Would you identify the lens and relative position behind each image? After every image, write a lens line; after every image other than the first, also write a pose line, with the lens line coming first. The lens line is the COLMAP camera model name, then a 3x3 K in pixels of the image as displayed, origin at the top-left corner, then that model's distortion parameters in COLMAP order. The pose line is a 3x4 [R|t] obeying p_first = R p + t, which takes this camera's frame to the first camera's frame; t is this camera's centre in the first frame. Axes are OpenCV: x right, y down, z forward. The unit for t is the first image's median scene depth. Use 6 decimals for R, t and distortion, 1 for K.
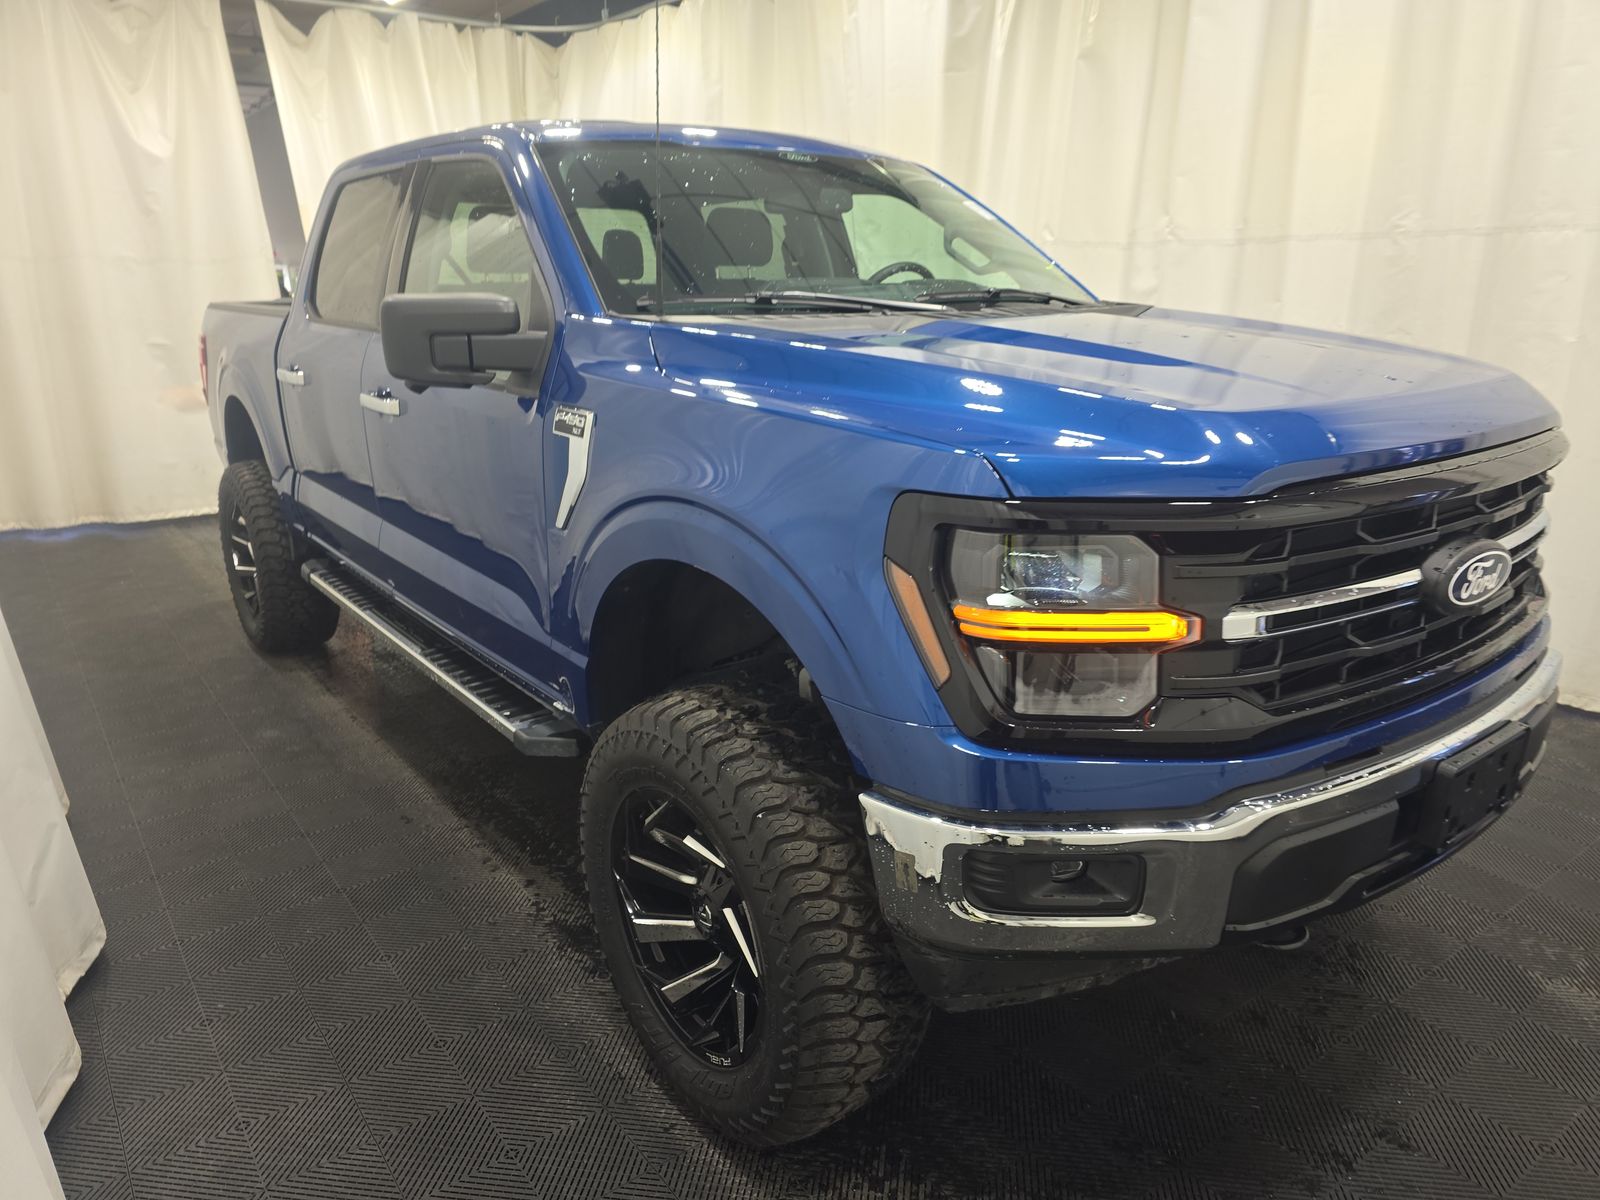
lens RADIAL K [[1031.1, 0, 800.0], [0, 1031.1, 600.0], [0, 0, 1]] dist [0.064876, 0.000982]
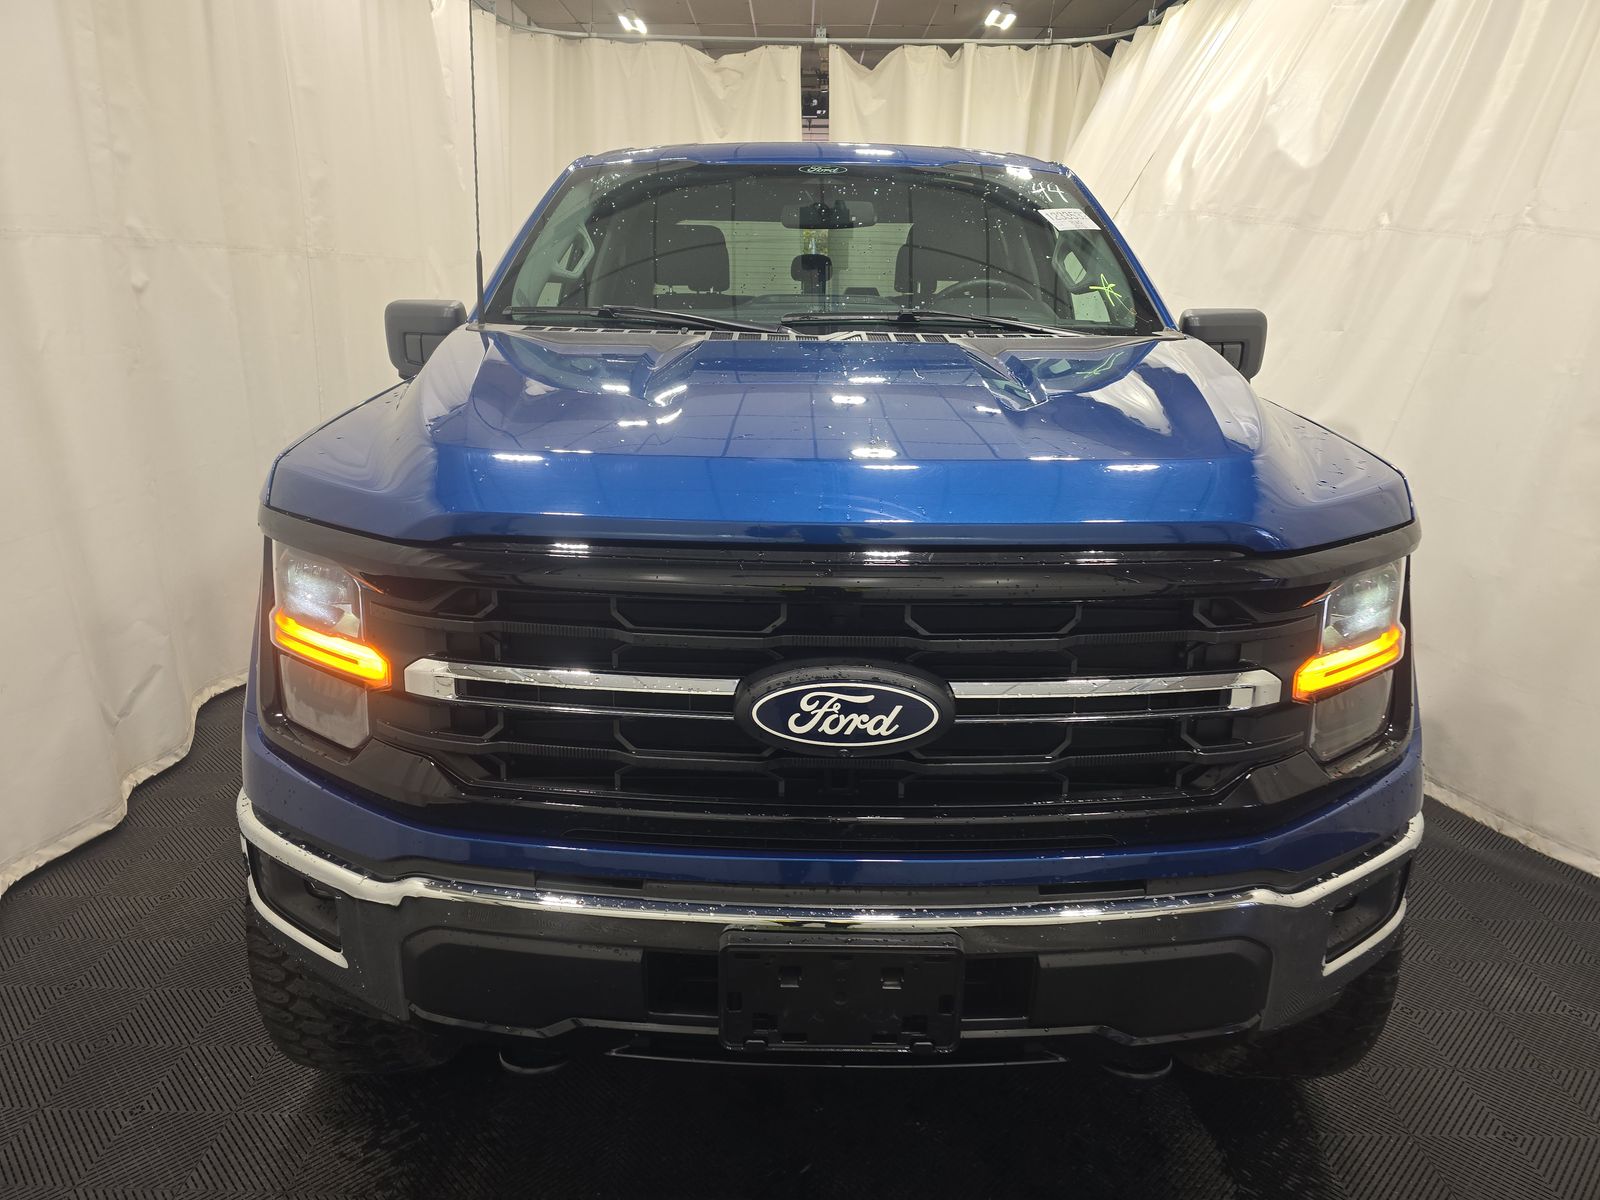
lens RADIAL K [[1080.6, 0, 794.7], [0, 1080.6, 600.3], [0, 0, 1]] dist [0.066628, -0.066969]
pose [[0.813216, 0.184699, -0.551876, 1.031709], [-0.198023, 0.979535, 0.036028, -0.122868], [0.547236, 0.079986, 0.833148, 0.329921]]
